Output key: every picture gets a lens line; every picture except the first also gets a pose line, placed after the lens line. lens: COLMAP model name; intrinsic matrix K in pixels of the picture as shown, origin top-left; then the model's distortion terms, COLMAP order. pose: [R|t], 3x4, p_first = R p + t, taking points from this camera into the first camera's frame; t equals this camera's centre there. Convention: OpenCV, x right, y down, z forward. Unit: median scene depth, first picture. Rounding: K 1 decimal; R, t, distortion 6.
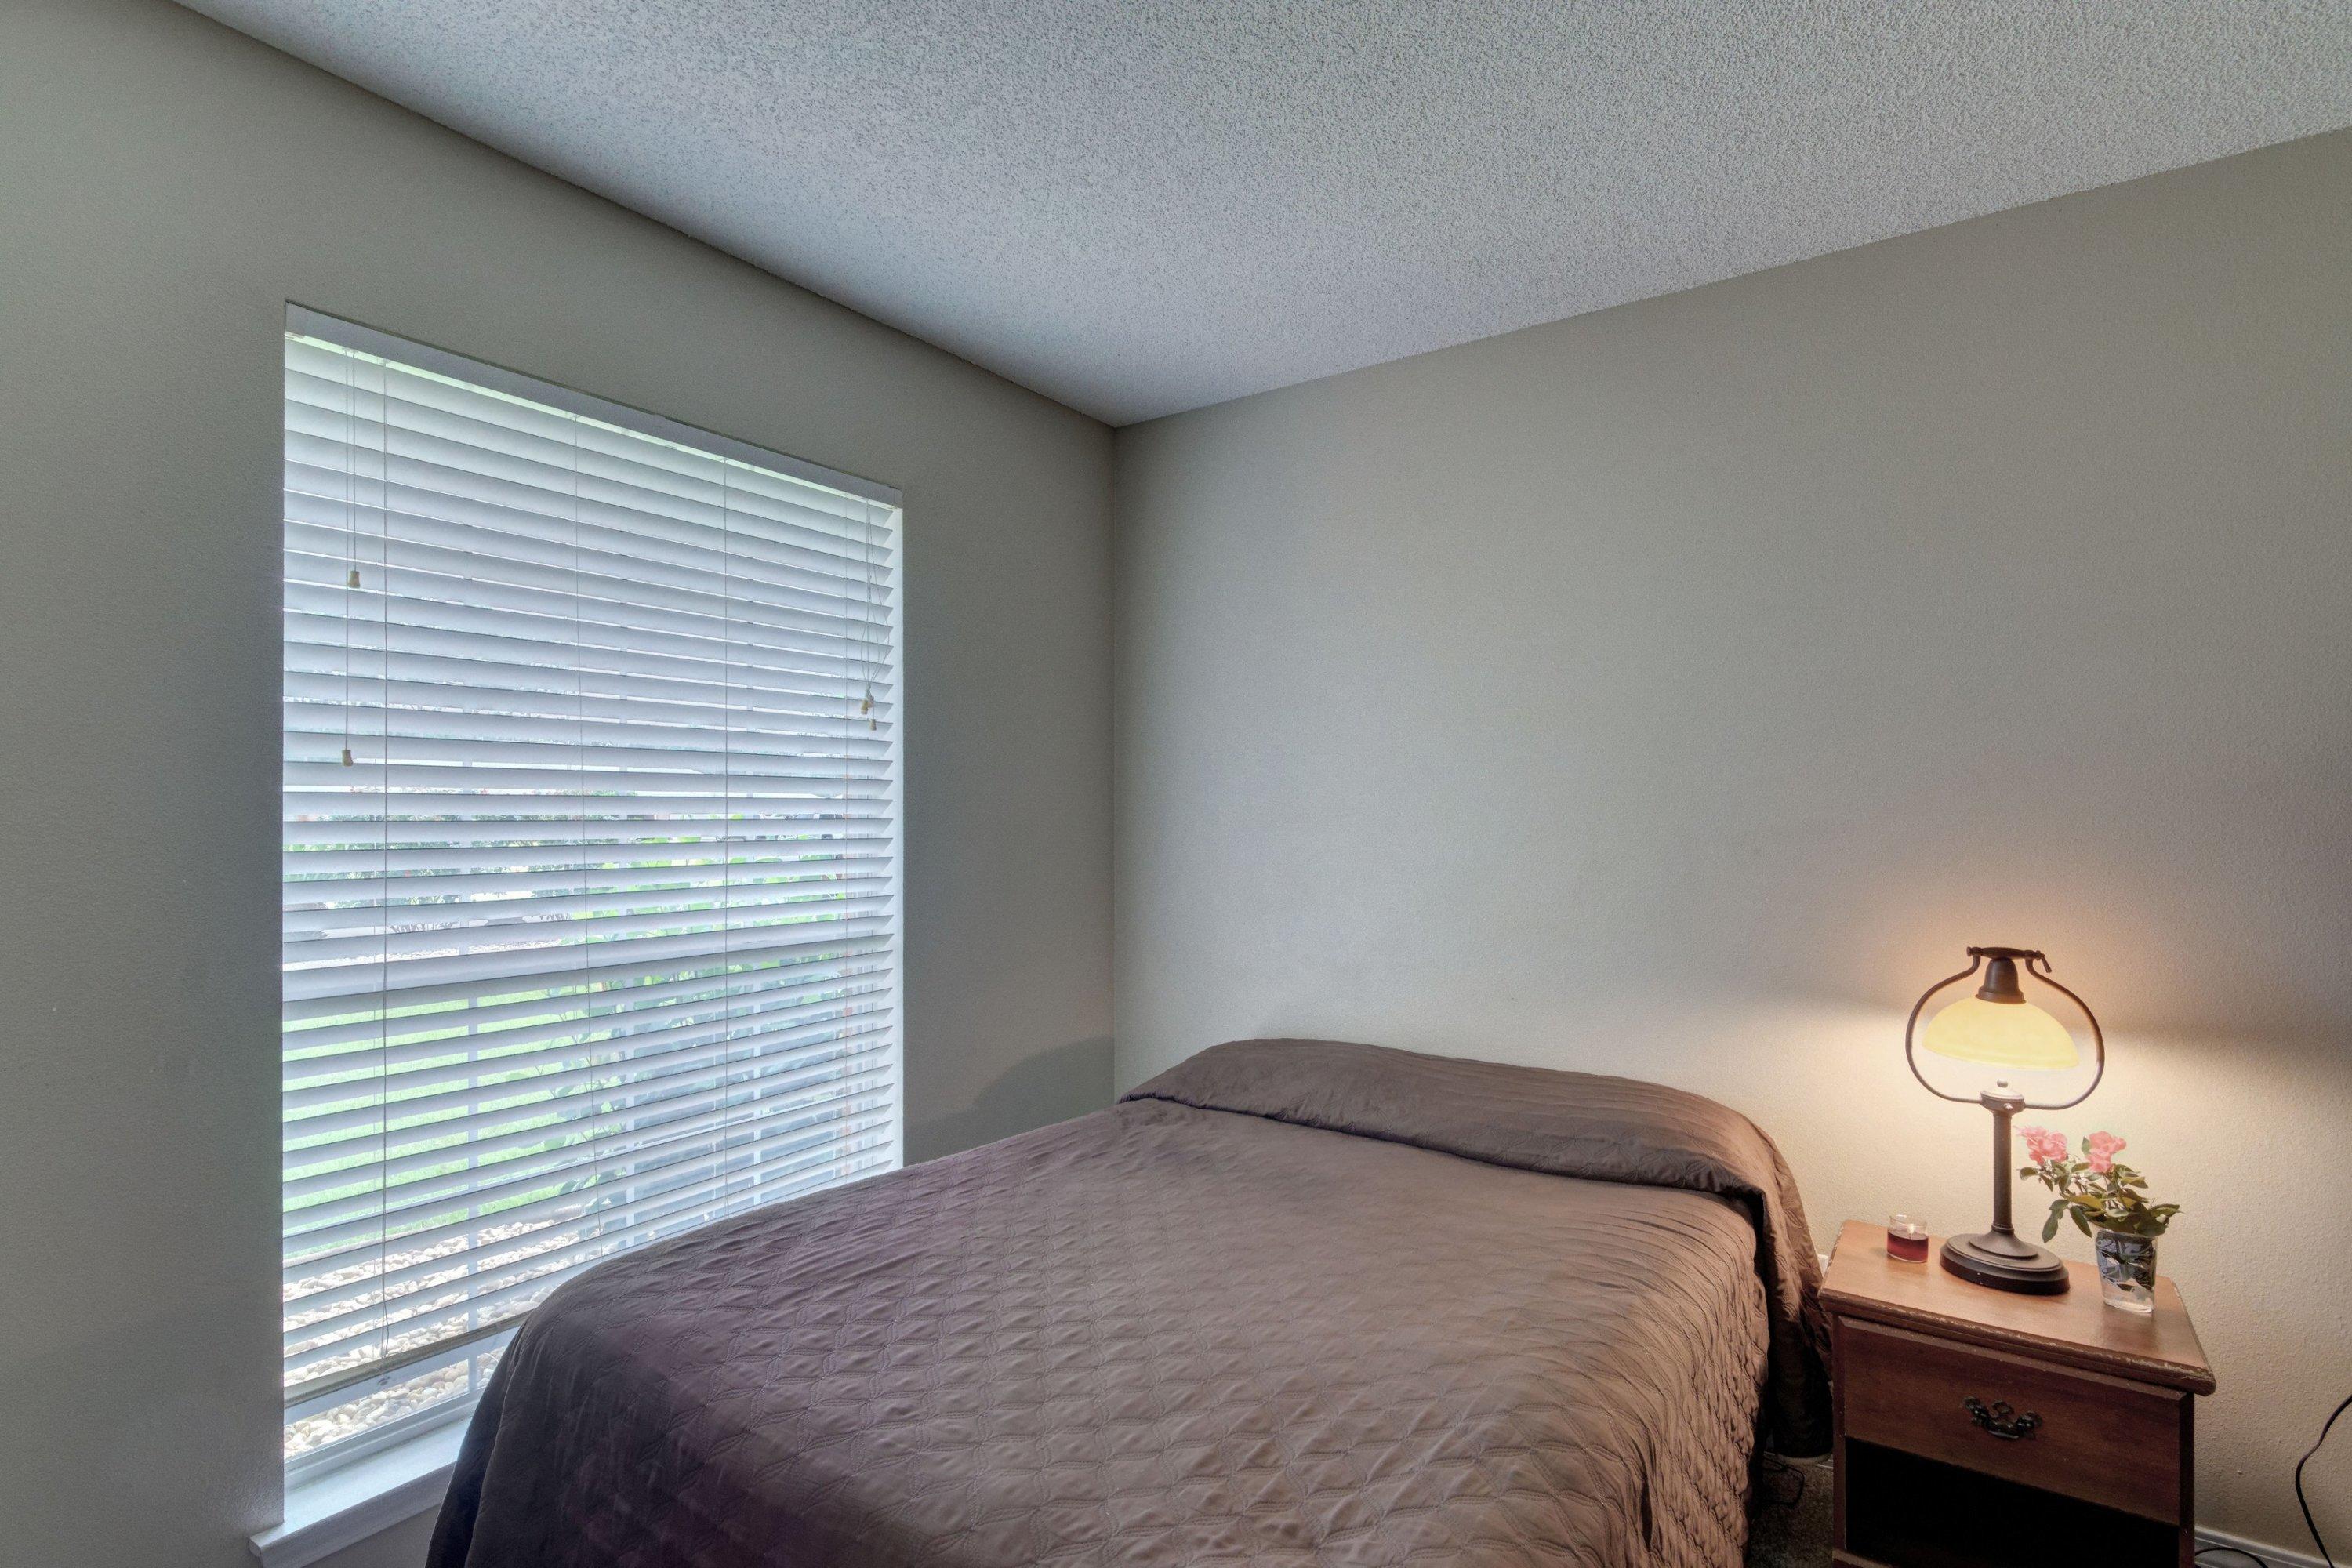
lens RADIAL K [[1116.9, 0, 1160.8], [0, 1116.9, 781.3], [0, 0, 1]] dist [-0.000475, -0.000166]
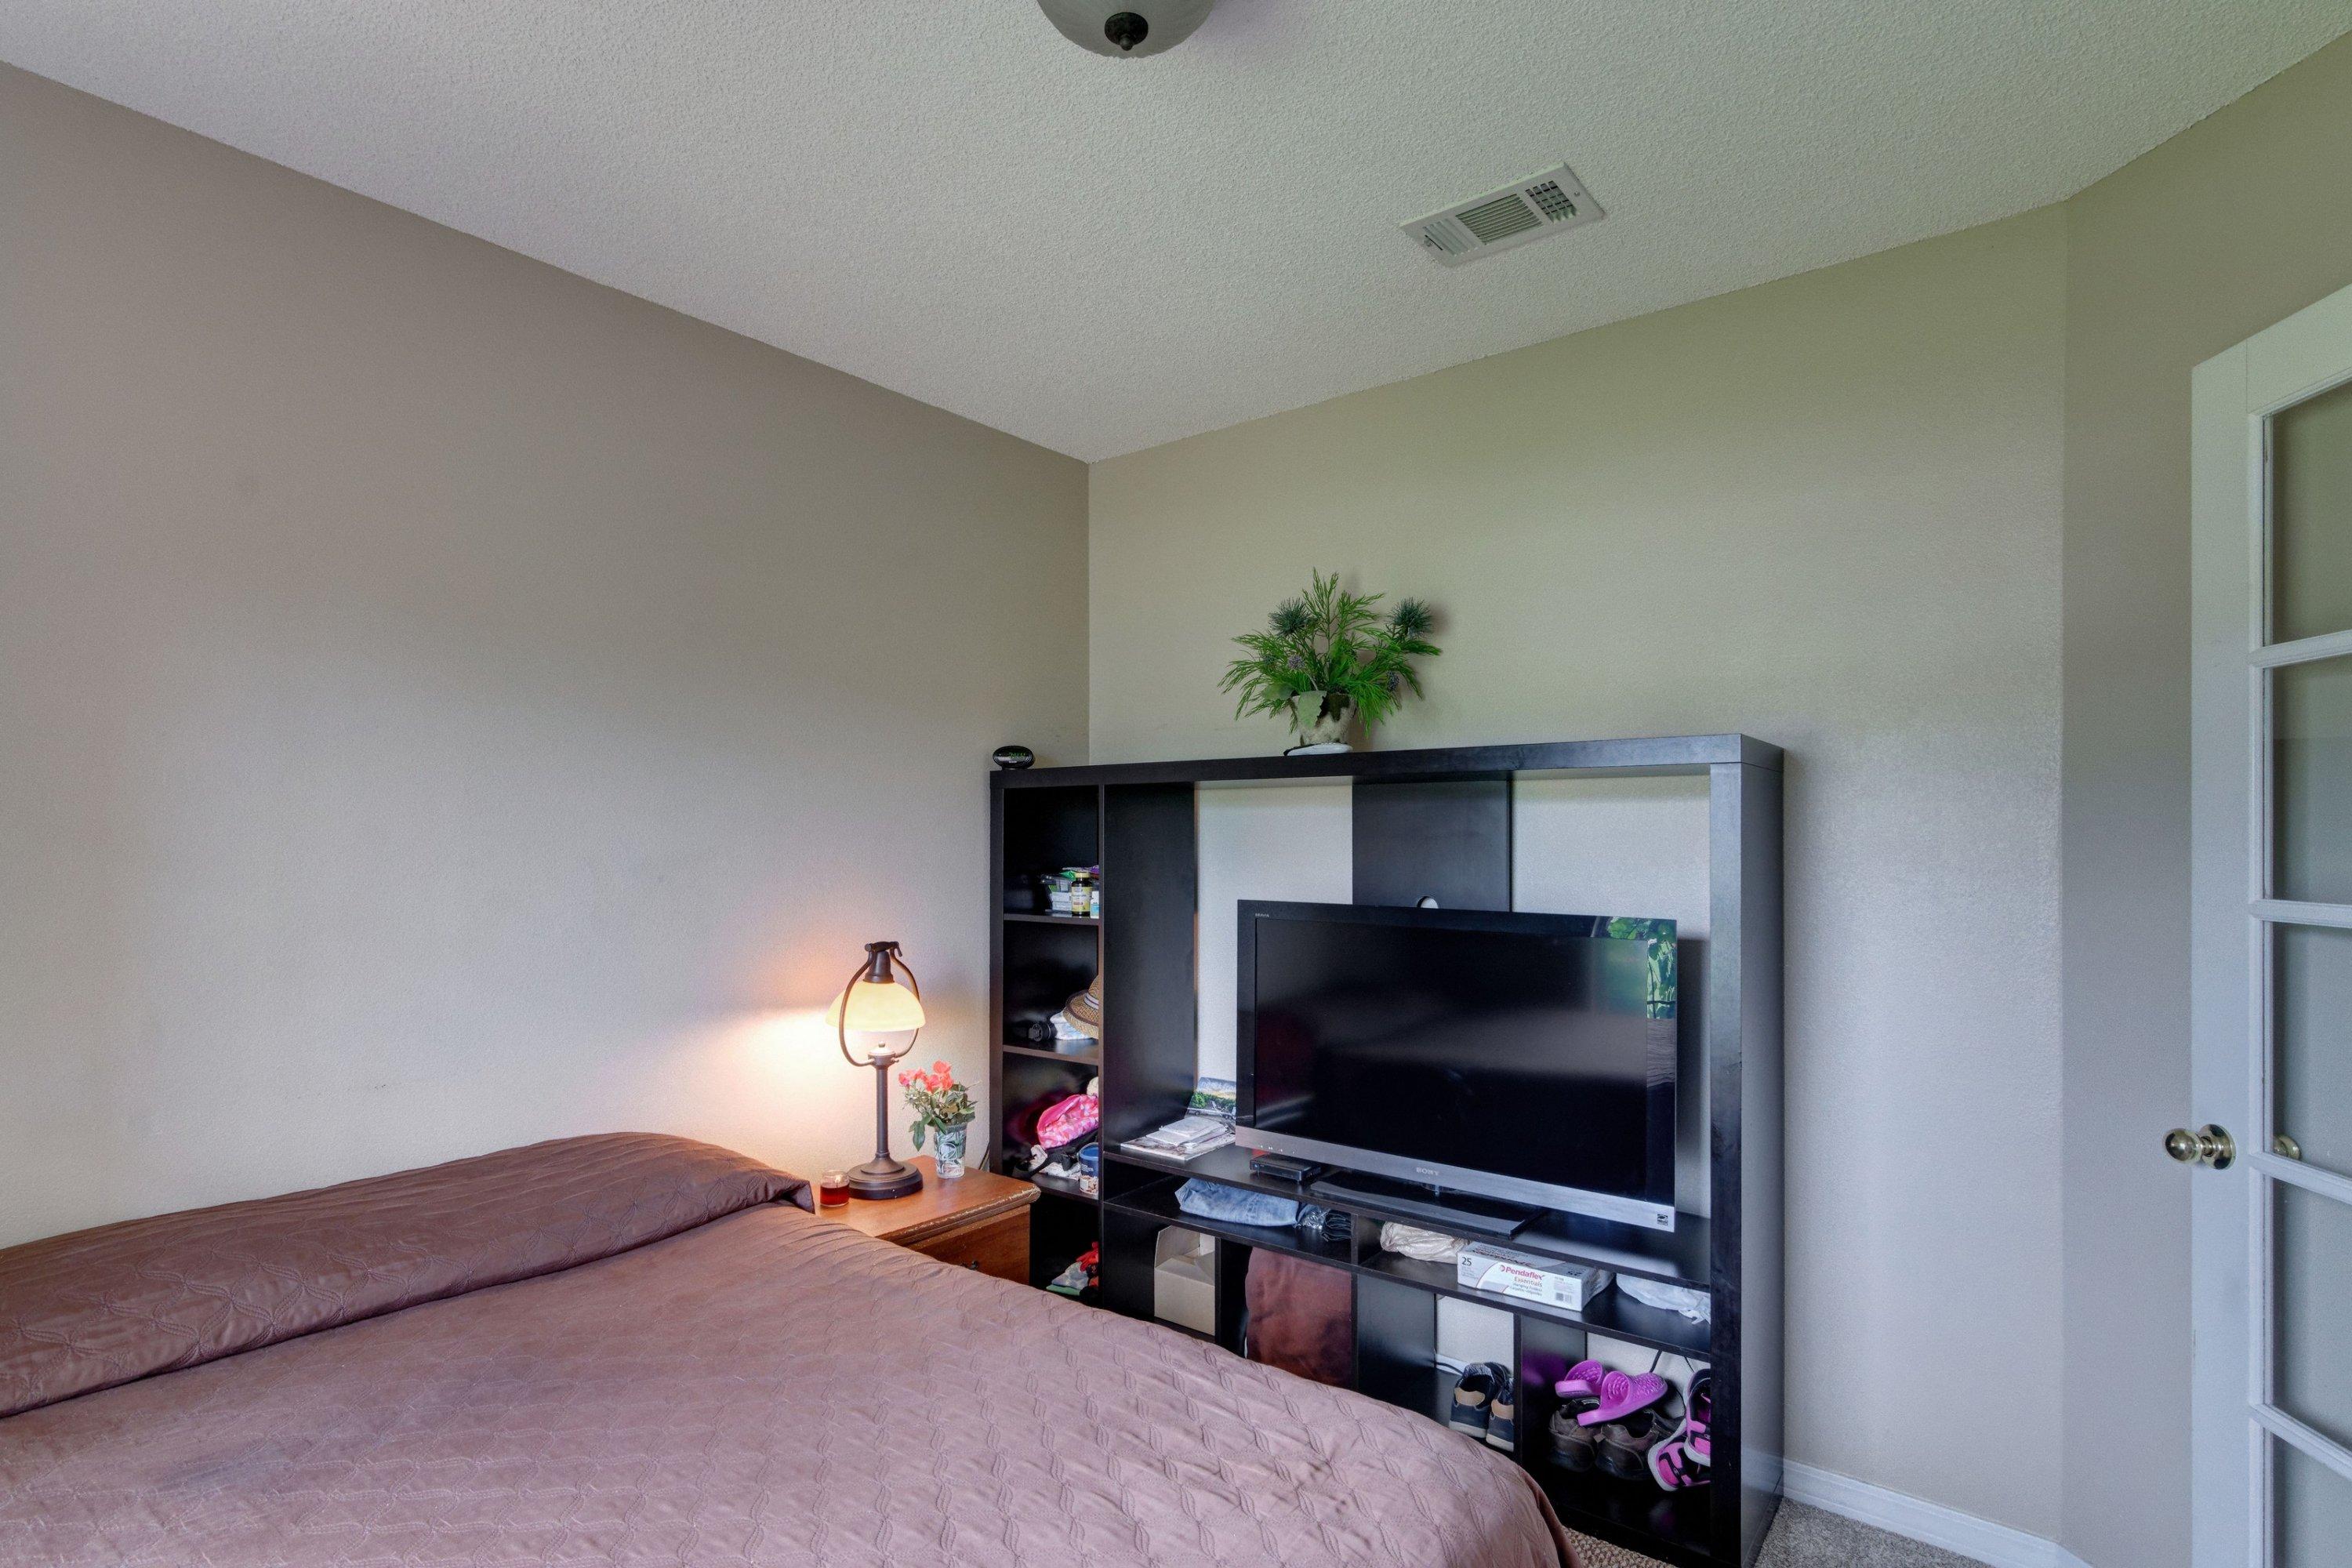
lens RADIAL K [[1137.3, 0, 1186.4], [0, 1137.3, 844.5], [0, 0, 1]] dist [0.000460, 0.000121]
pose [[0.058876, -0.008480, 0.998229, -0.564730], [-0.034678, 0.999343, 0.010534, 0.006145], [-0.997663, -0.035237, 0.058543, 0.567513]]
